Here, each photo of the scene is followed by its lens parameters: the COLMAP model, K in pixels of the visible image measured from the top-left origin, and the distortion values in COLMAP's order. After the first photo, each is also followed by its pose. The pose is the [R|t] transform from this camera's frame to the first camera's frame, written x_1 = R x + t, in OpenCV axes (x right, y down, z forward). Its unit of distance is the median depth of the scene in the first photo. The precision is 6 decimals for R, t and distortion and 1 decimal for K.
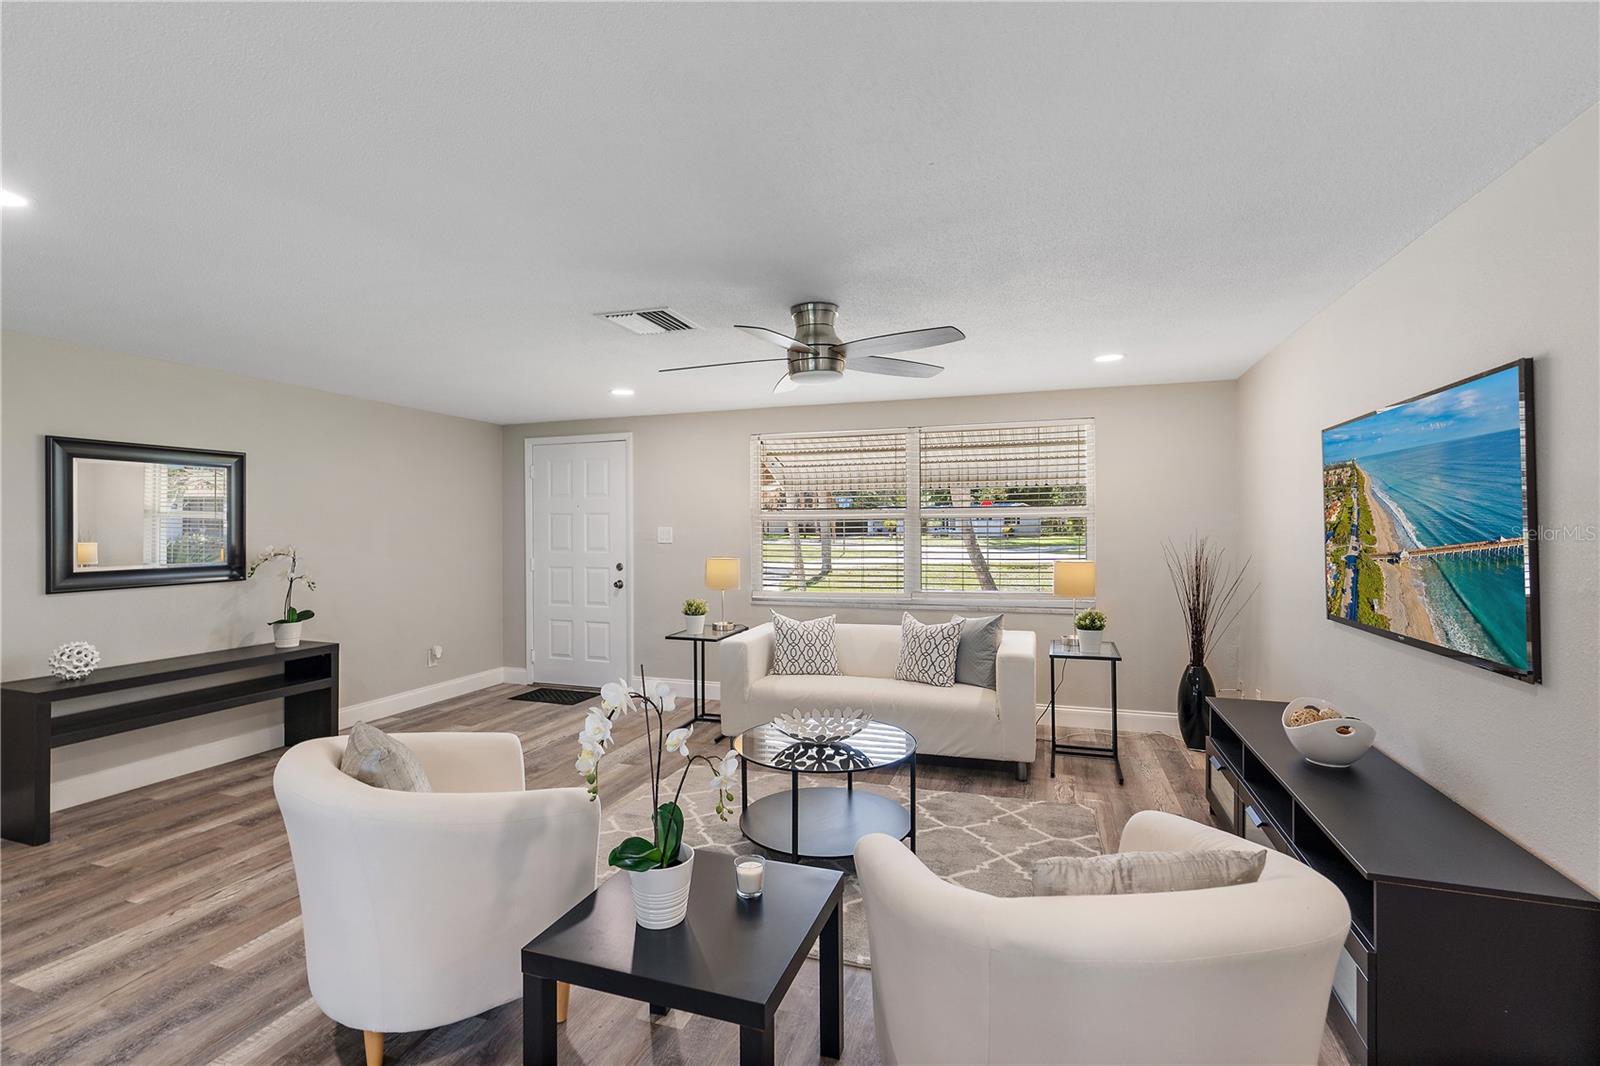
lens RADIAL K [[729.6, 0, 808.9], [0, 729.6, 526.6], [0, 0, 1]] dist [-0.002902, -0.000445]
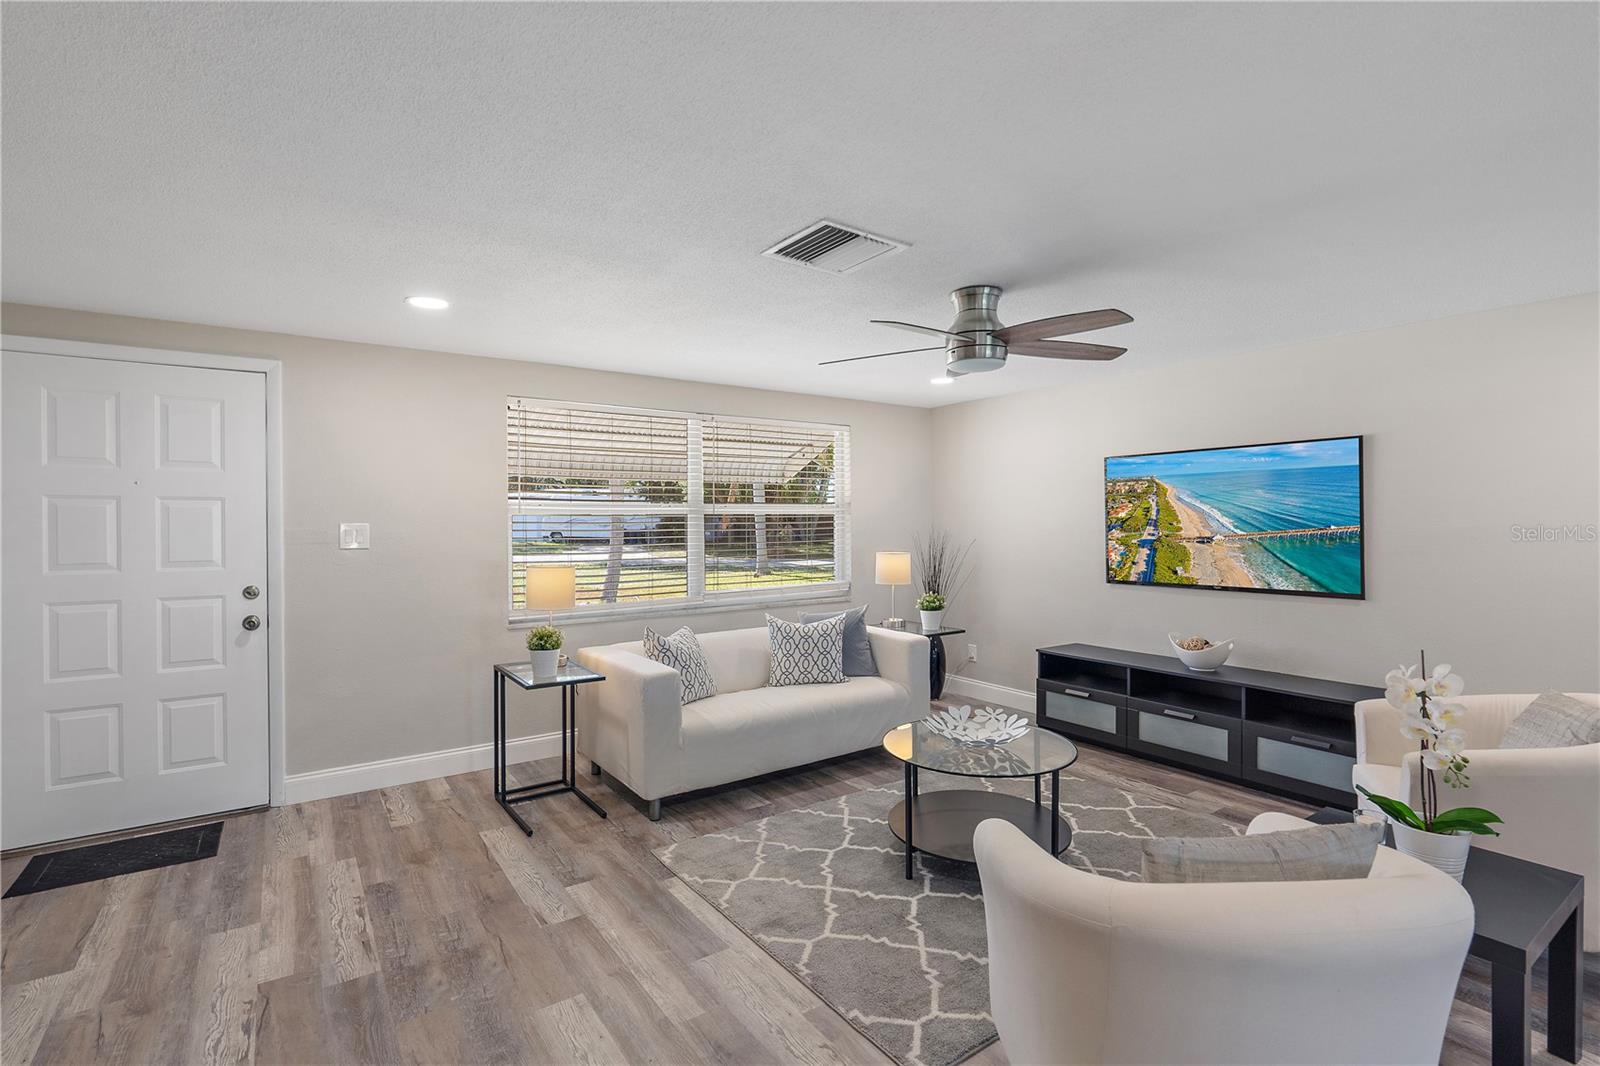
lens RADIAL K [[749.1, 0, 775.6], [0, 749.1, 525.5], [0, 0, 1]] dist [0.014637, -0.000071]
pose [[0.618942, -0.004397, 0.785424, -0.685903], [0.002584, 0.999990, 0.003562, 0.002121], [-0.785432, -0.000175, 0.618948, 0.452773]]
